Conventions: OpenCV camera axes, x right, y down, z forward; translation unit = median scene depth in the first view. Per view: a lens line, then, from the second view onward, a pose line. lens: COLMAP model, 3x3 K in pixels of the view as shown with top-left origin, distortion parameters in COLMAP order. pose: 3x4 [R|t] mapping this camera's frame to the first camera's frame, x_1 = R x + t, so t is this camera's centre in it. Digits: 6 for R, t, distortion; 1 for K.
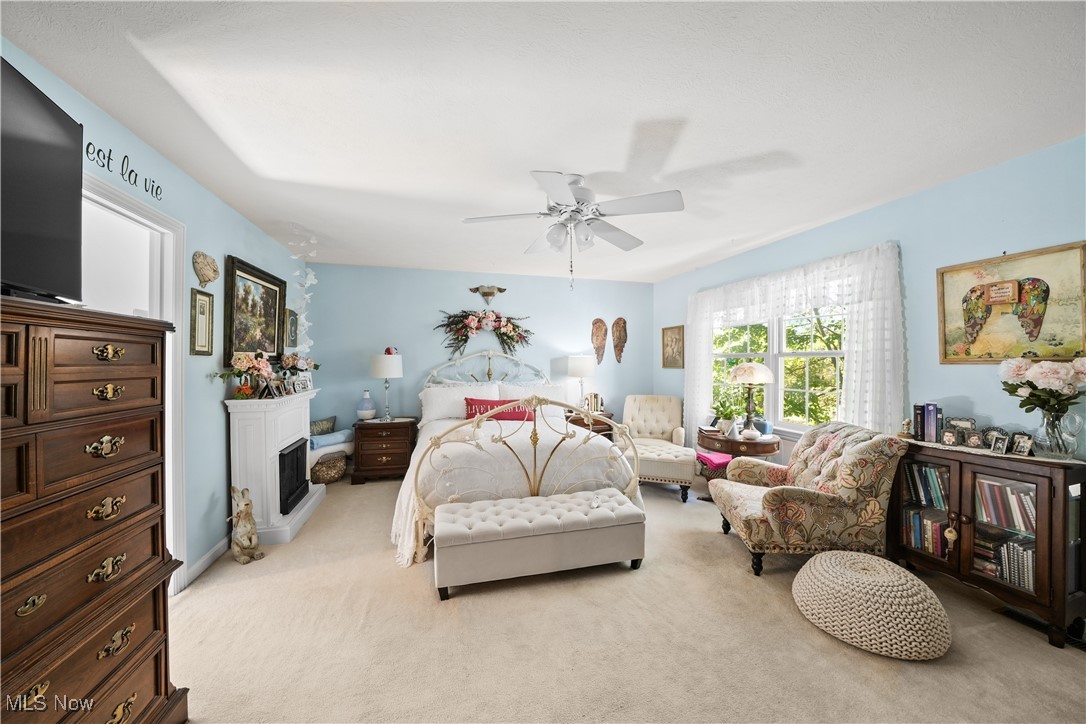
lens RADIAL K [[373.6, 0, 544.4], [0, 373.6, 362.5], [0, 0, 1]] dist [-0.016464, -0.000264]
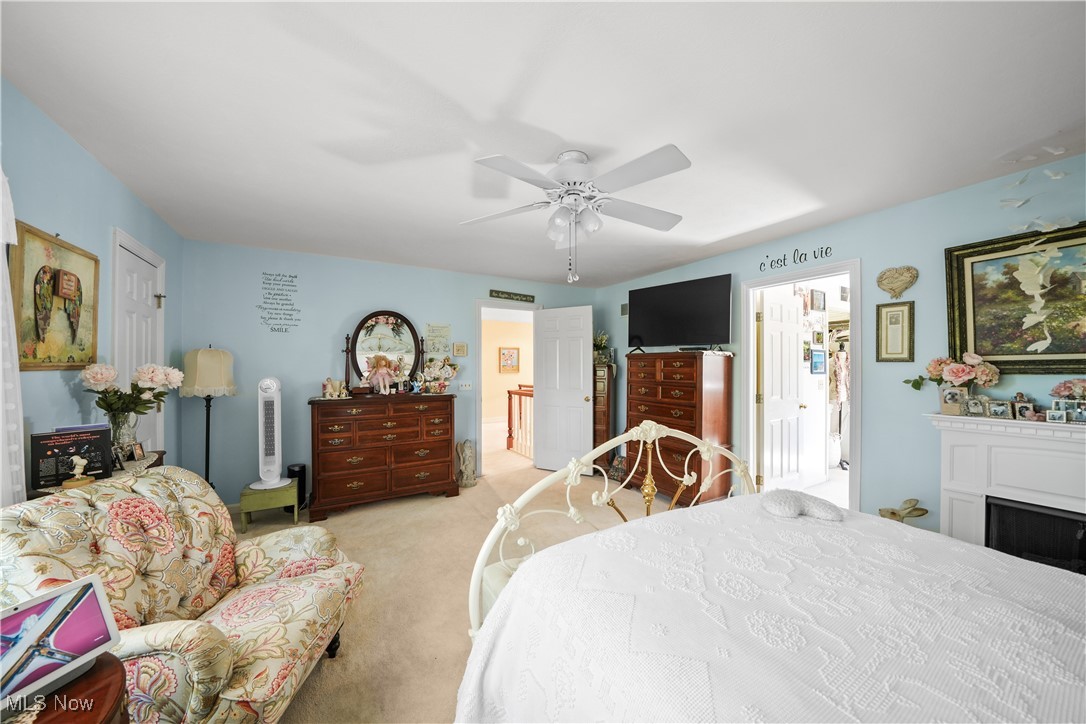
lens RADIAL K [[373.6, 0, 542.7], [0, 373.6, 364.8], [0, 0, 1]] dist [-0.016464, -0.000264]
pose [[-0.965899, -0.001892, -0.258912, 0.394540], [0.001047, 0.999937, -0.011216, 0.001119], [0.258917, -0.011104, -0.965836, 1.977031]]
